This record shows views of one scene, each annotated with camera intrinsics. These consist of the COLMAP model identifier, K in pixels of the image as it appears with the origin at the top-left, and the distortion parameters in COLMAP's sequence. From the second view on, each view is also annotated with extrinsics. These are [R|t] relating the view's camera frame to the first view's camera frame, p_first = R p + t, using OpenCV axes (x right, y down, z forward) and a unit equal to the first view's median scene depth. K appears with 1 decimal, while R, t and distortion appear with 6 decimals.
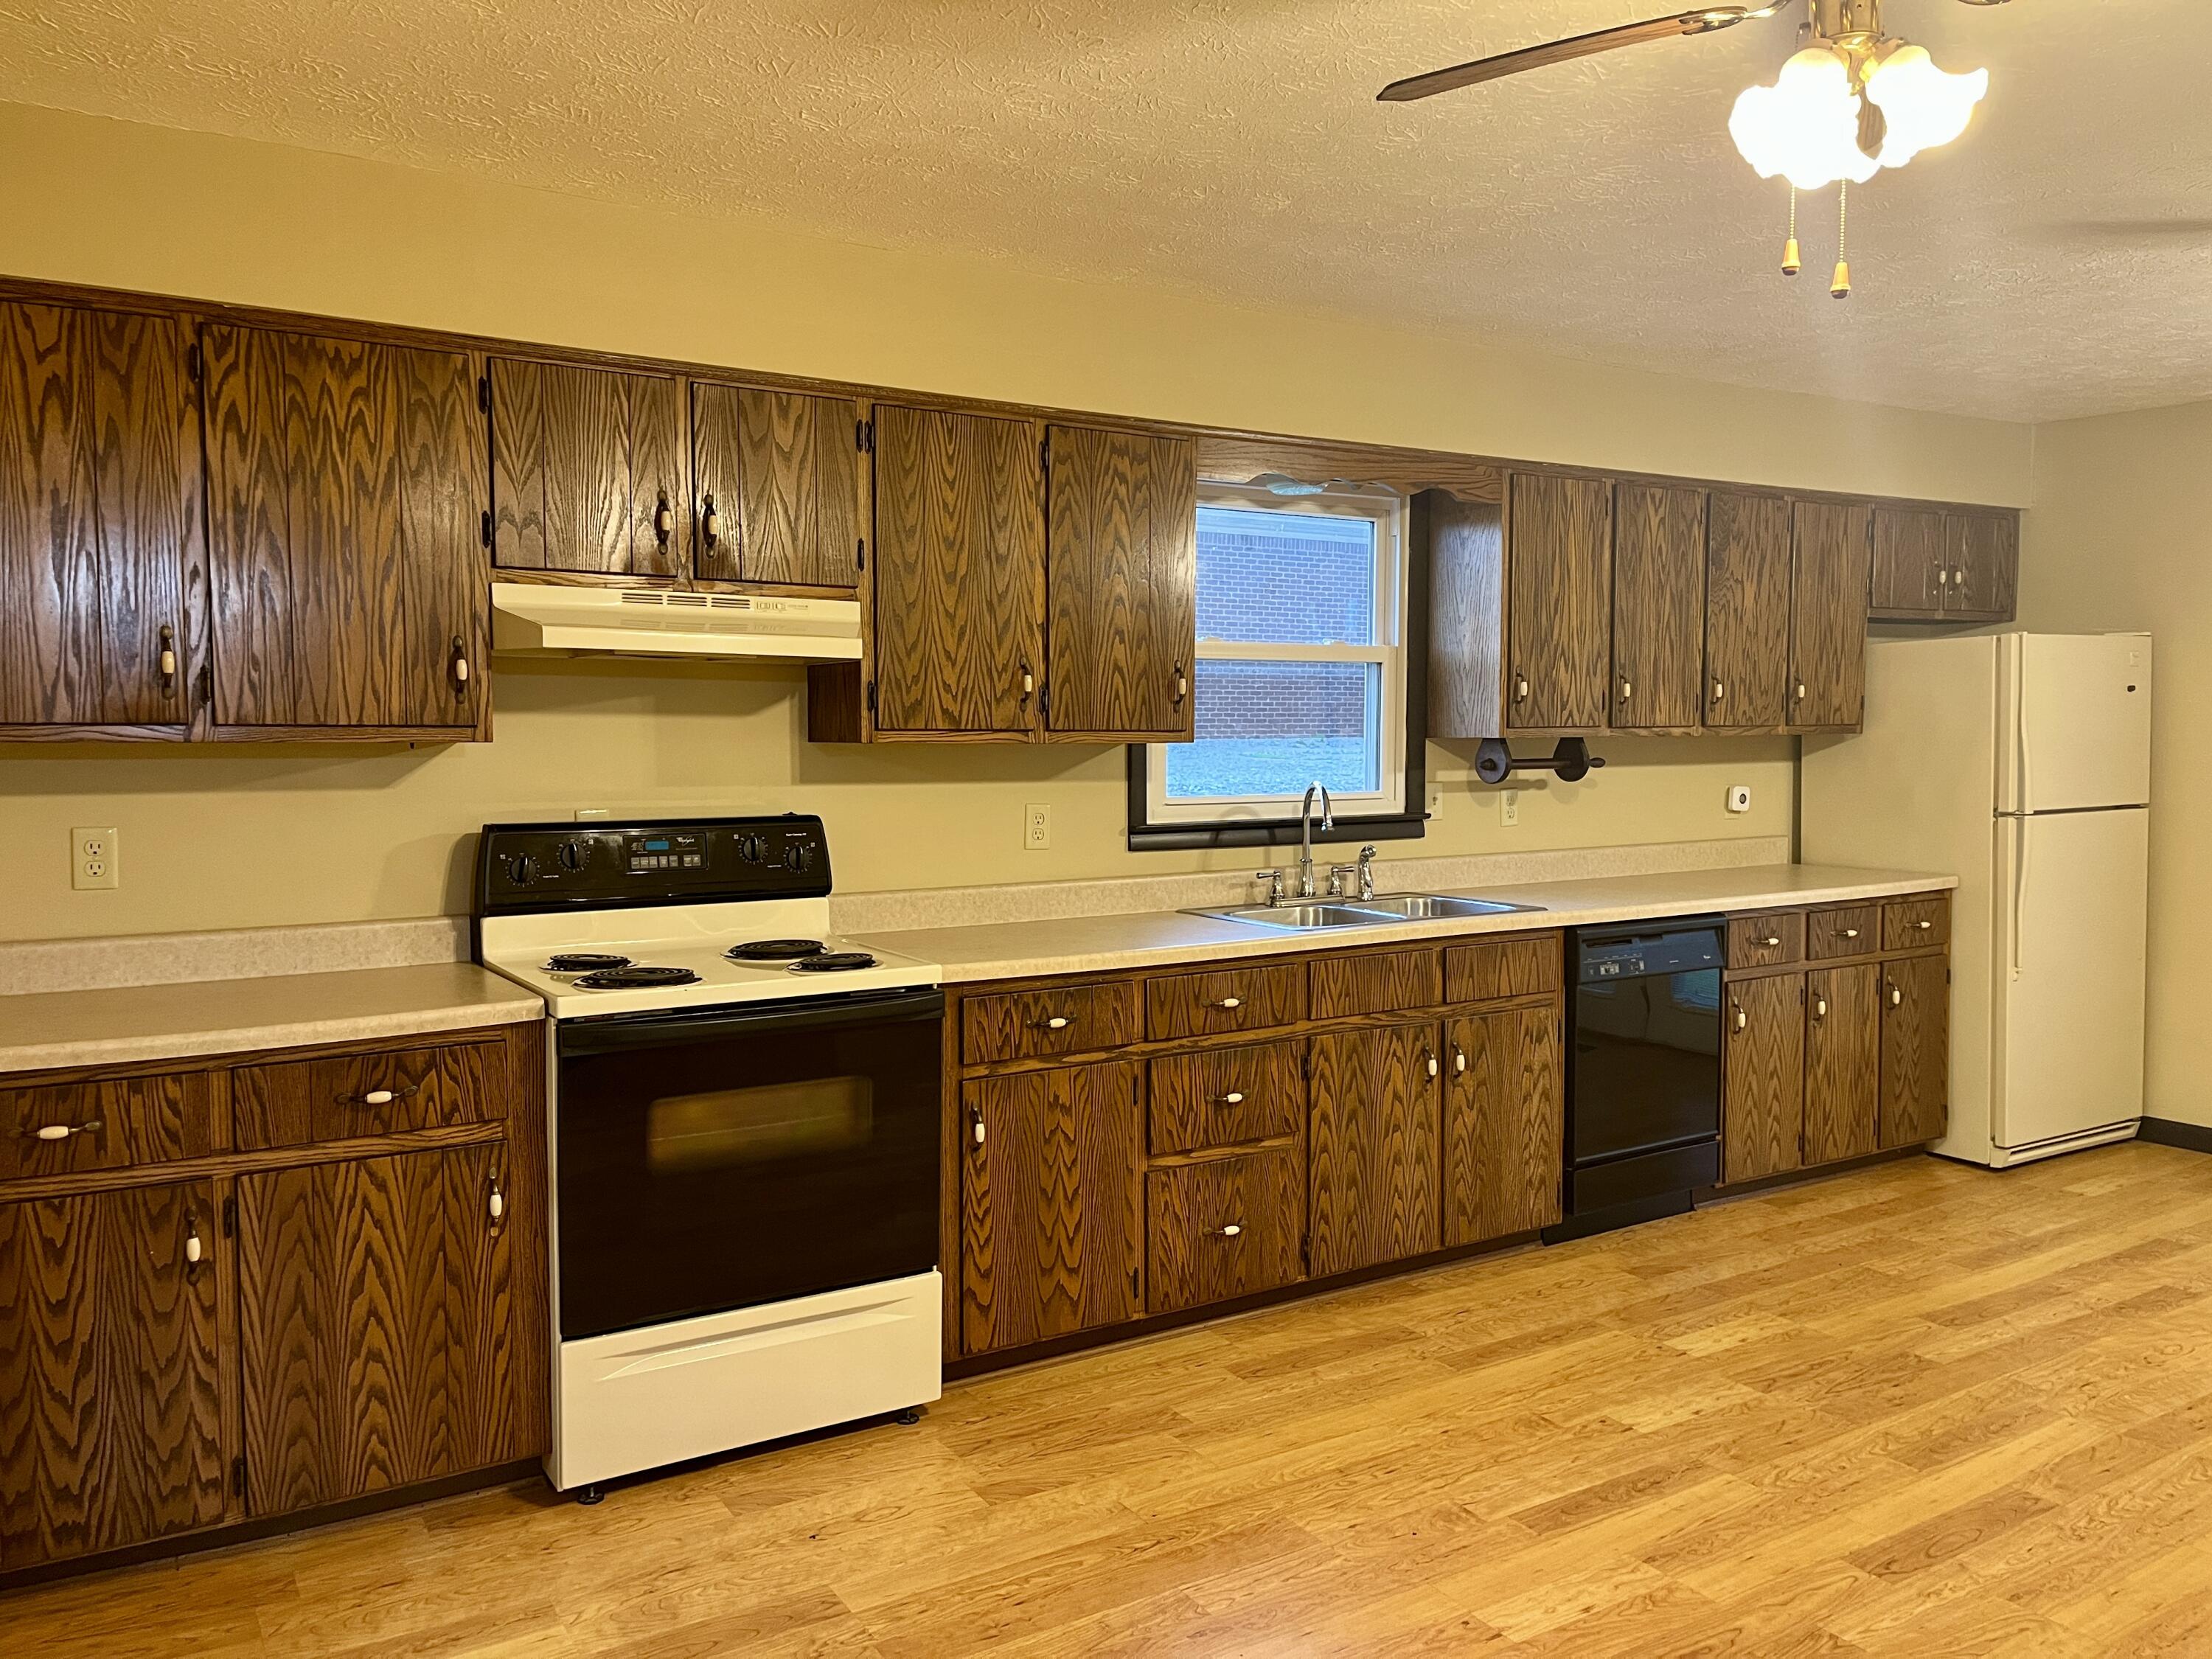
lens RADIAL K [[1674.9, 0, 1106.0], [0, 1674.9, 829.5], [0, 0, 1]] dist [0.065769, -0.065754]
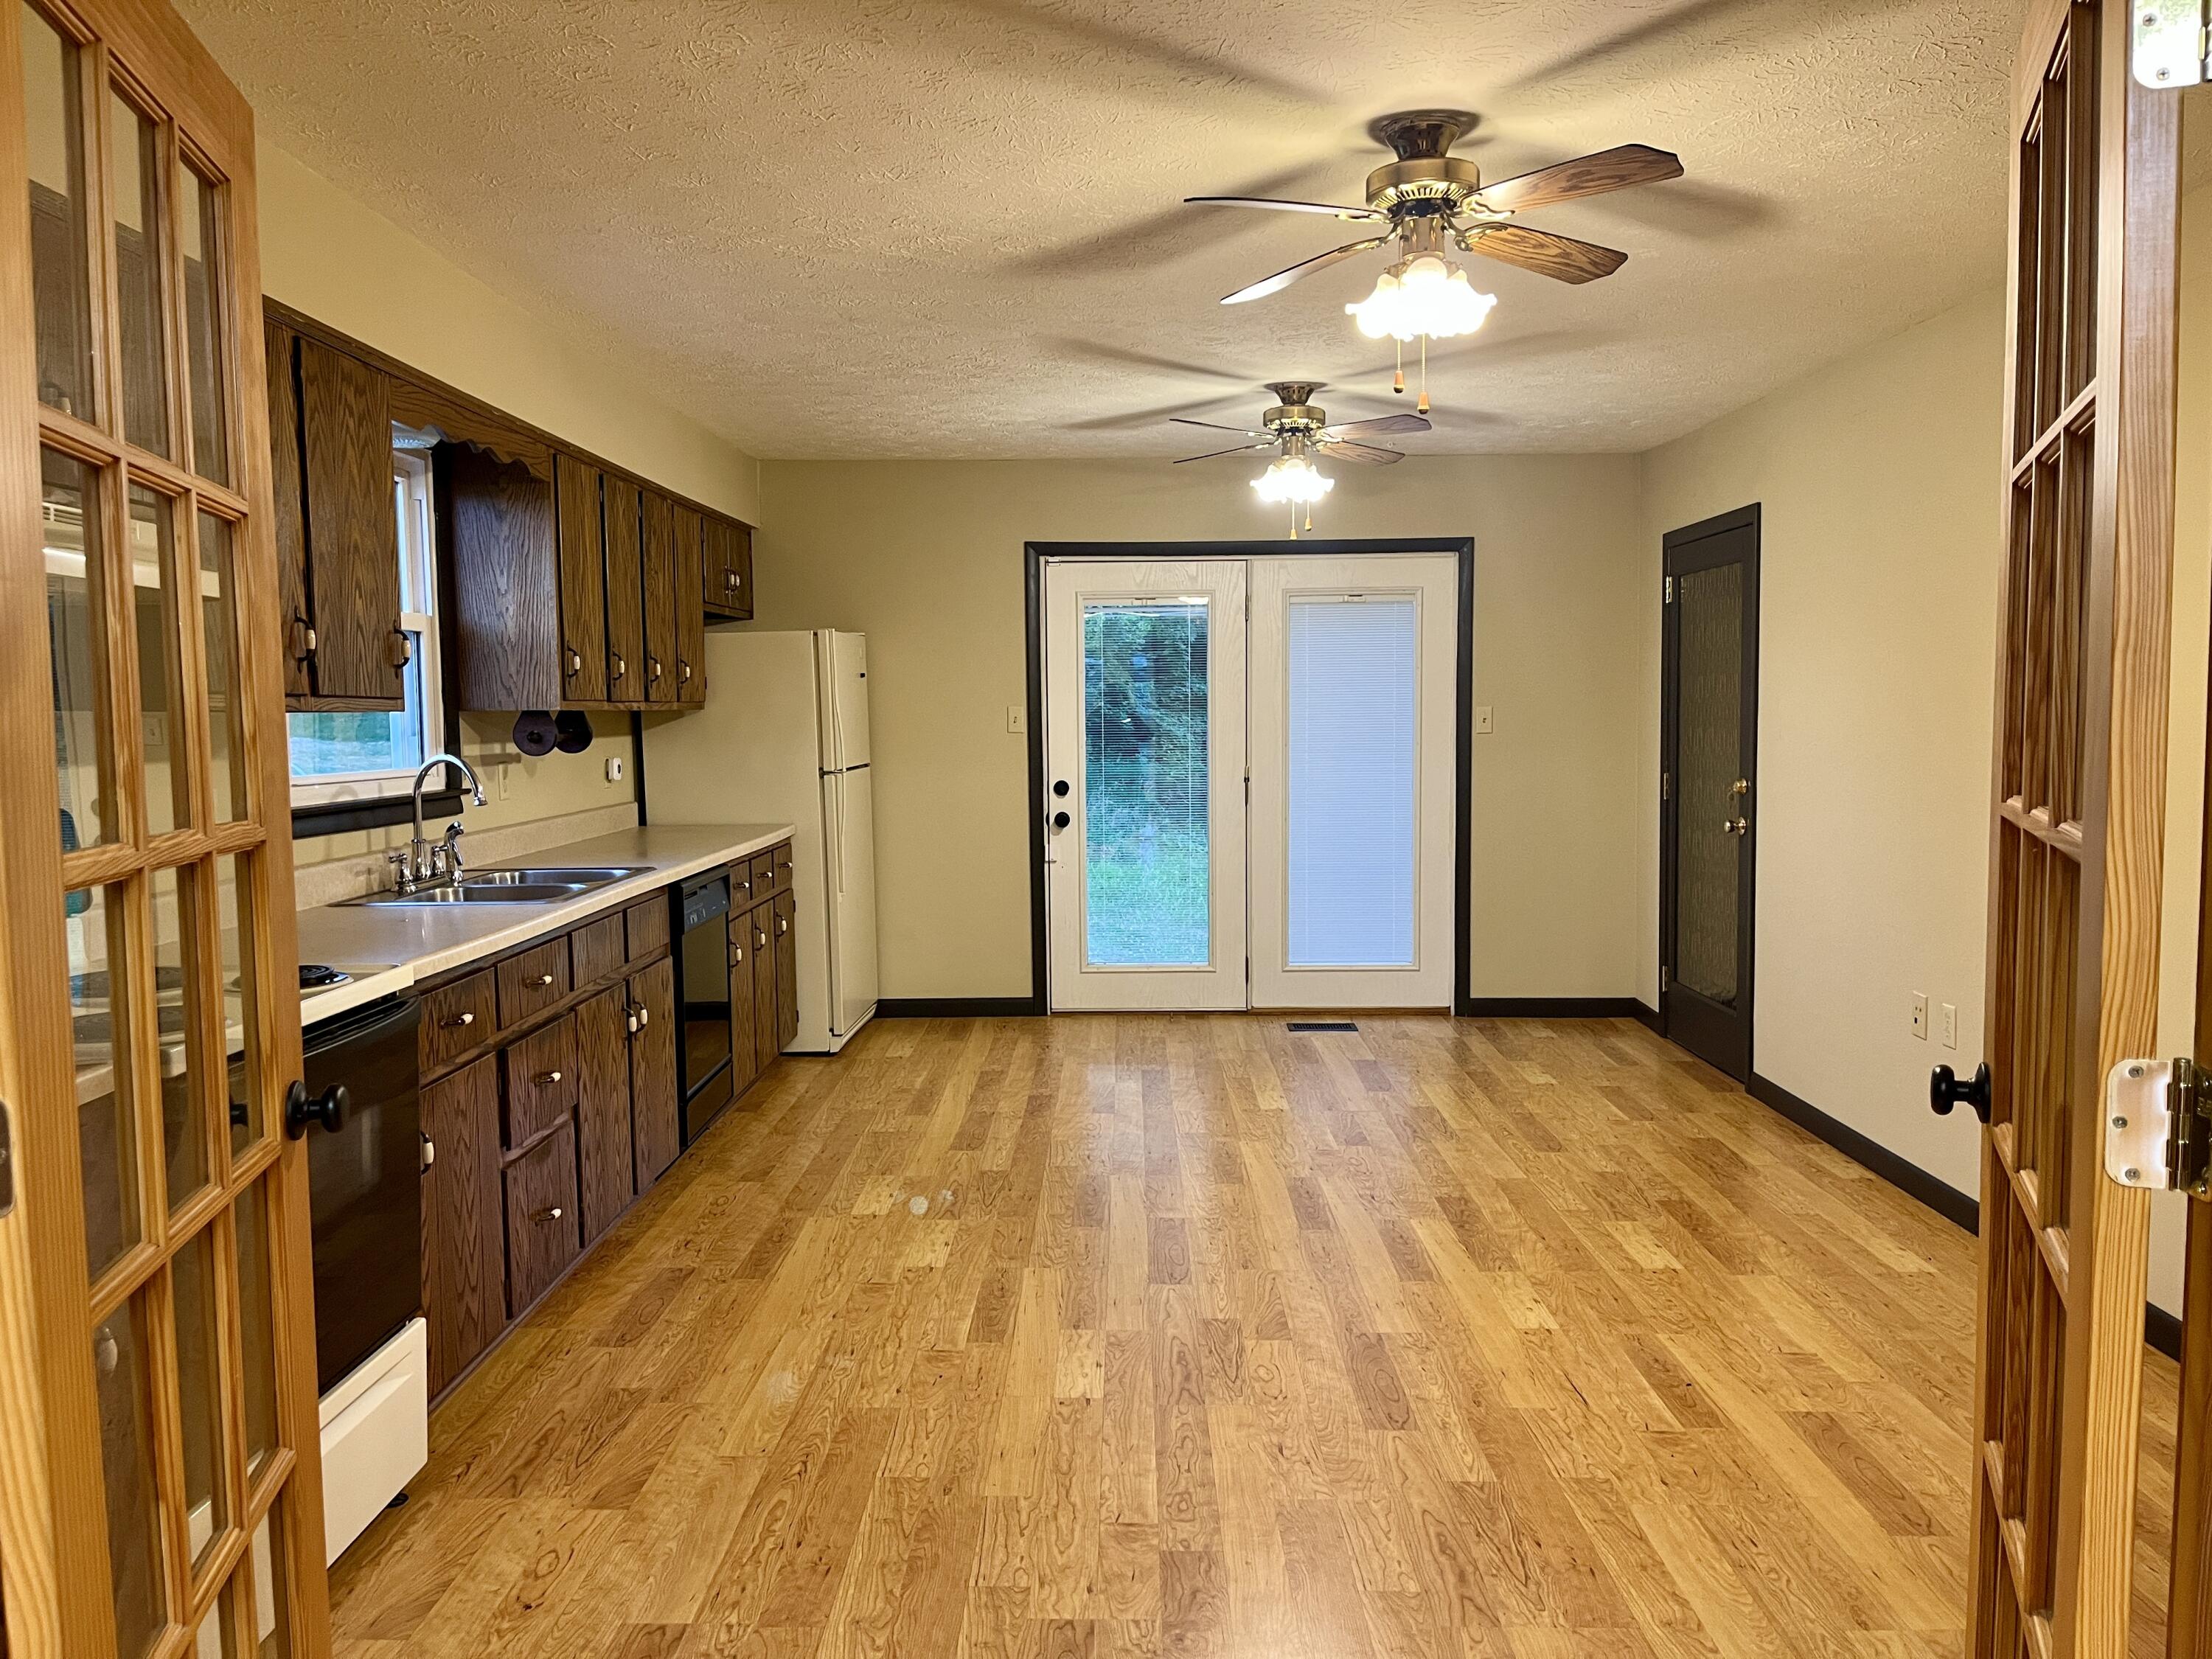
lens RADIAL K [[1674.9, 0, 1106.0], [0, 1674.9, 829.5], [0, 0, 1]] dist [0.065769, -0.065754]
pose [[0.546934, -0.062573, 0.834834, -0.526258], [0.061115, 0.997526, 0.034729, 0.003468], [-0.834942, 0.032026, 0.549406, 0.186523]]
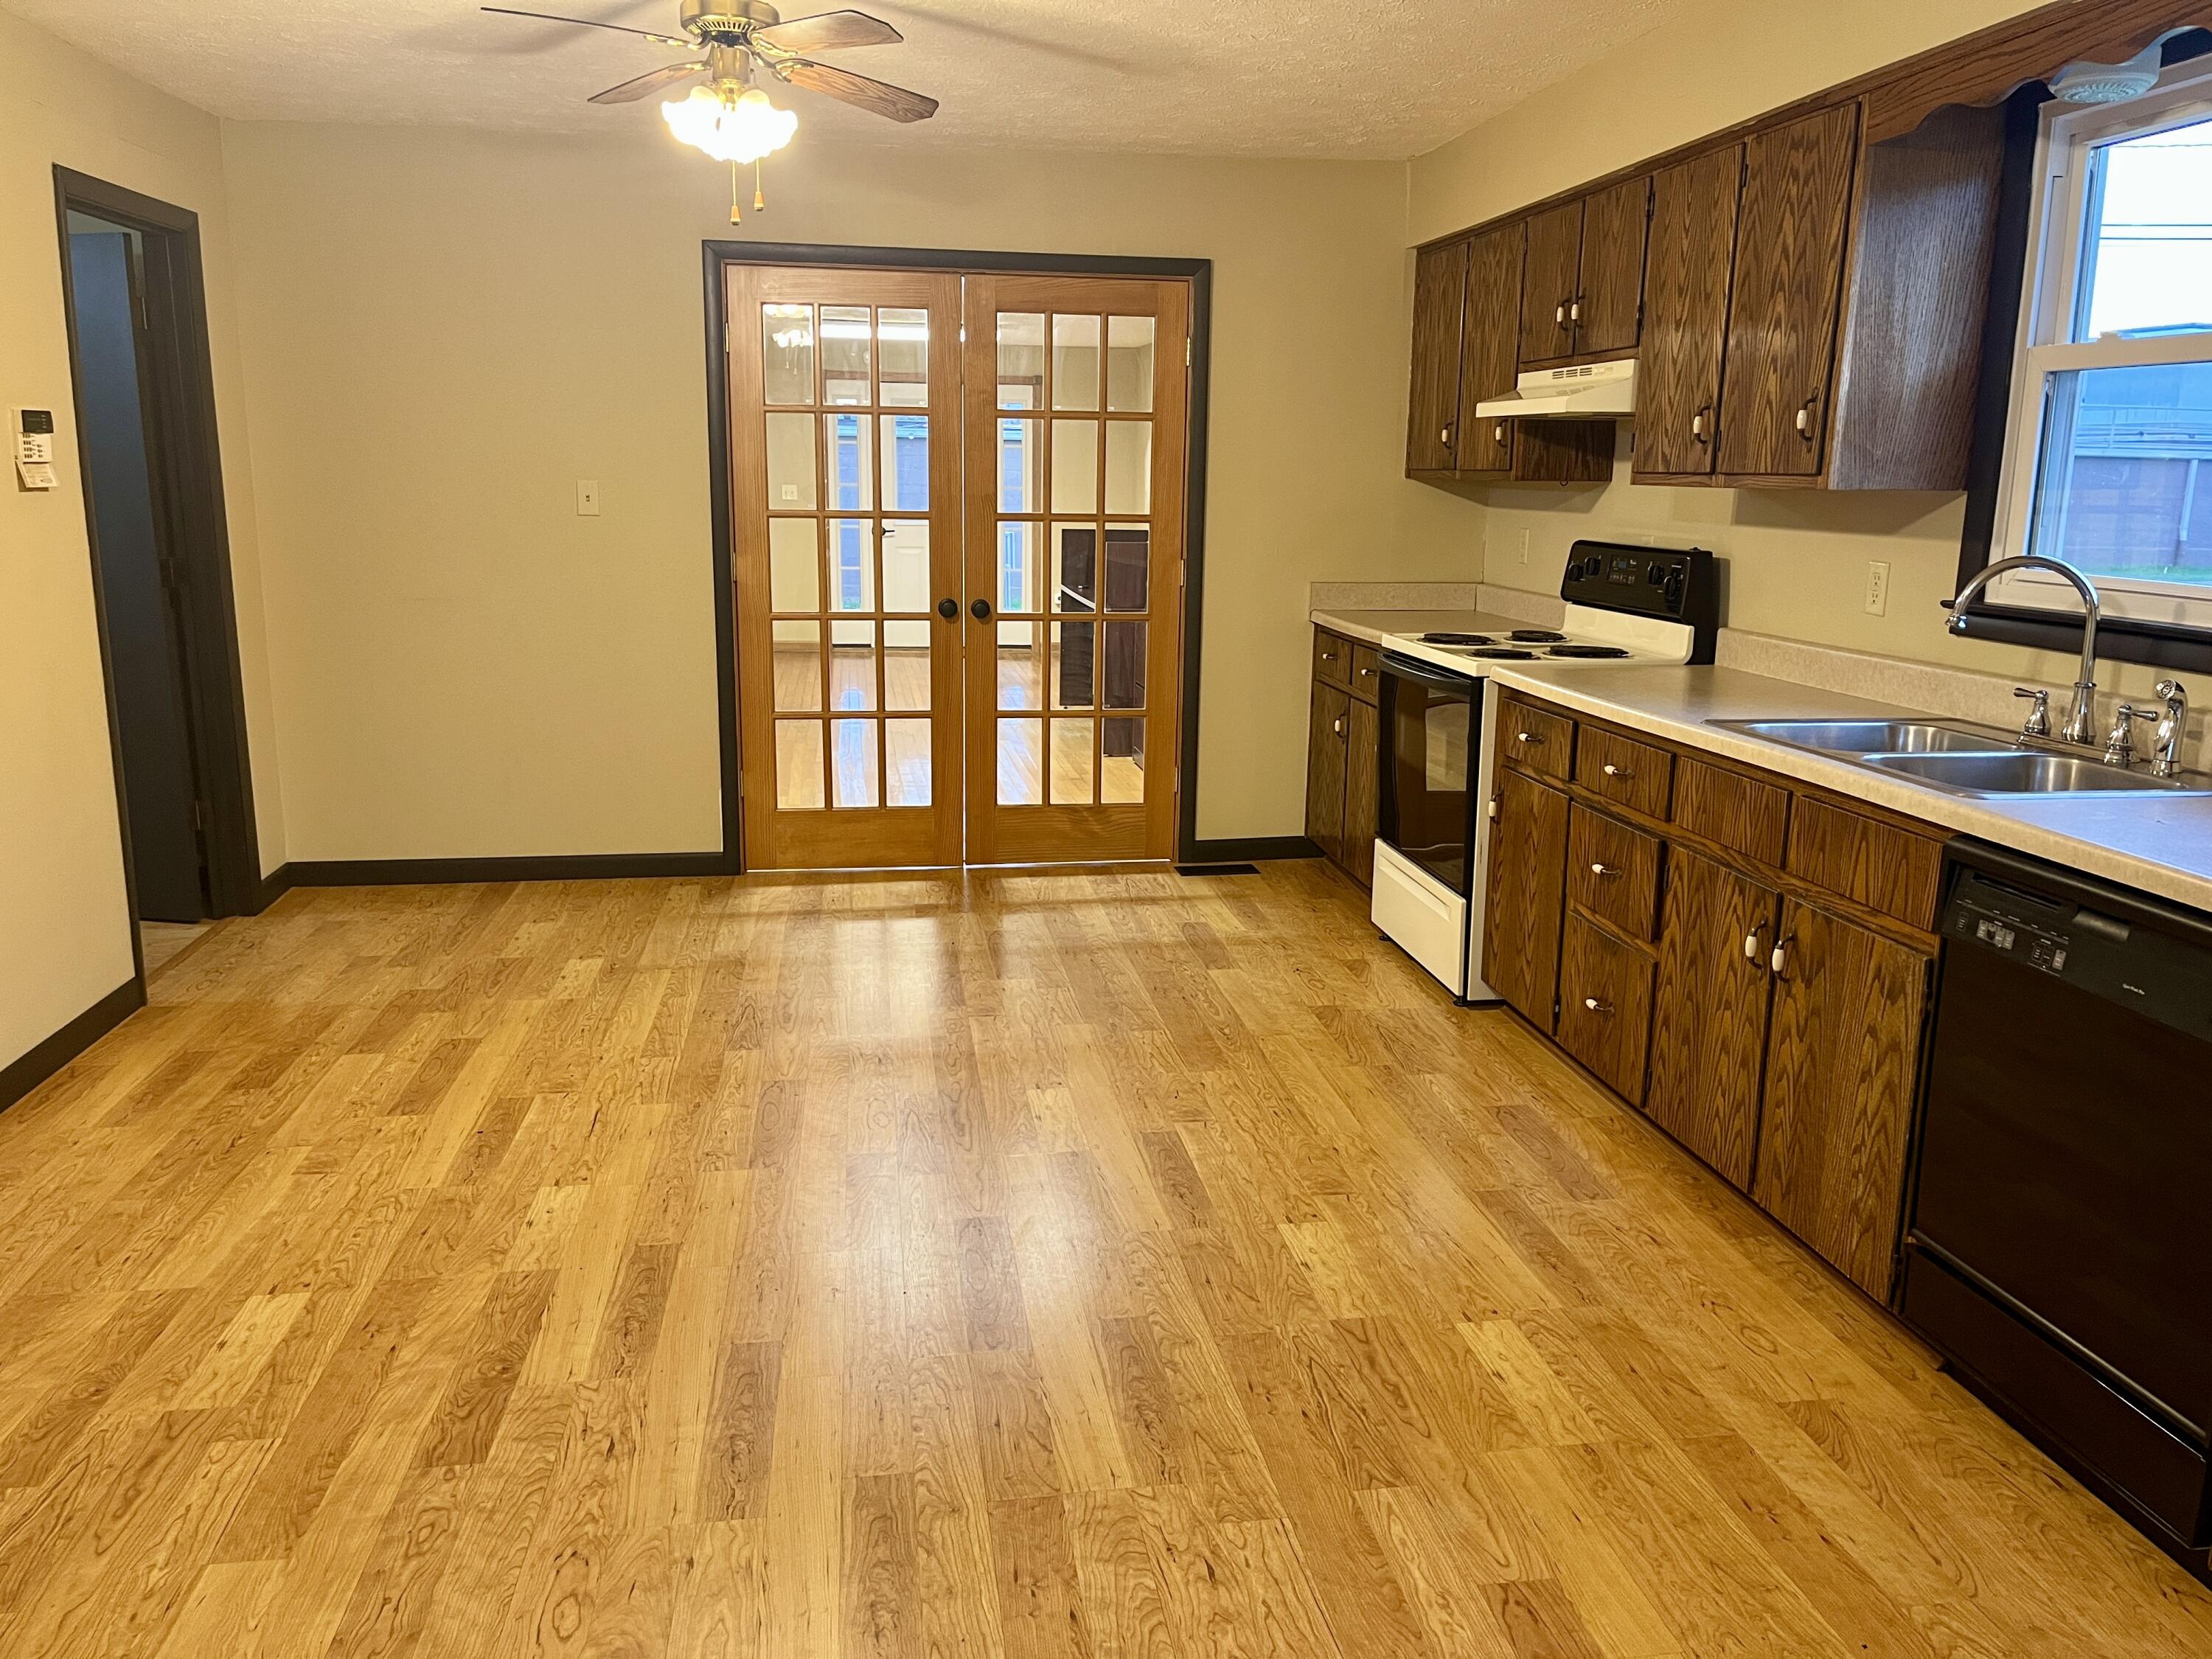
lens RADIAL K [[1700.2, 0, 1115.8], [0, 1700.2, 815.9], [0, 0, 1]] dist [0.046537, -0.002615]
pose [[-0.405870, 0.176558, -0.896714, 0.995878], [-0.067292, 0.972726, 0.221982, -0.061623], [0.911450, 0.150437, -0.382920, 1.062141]]
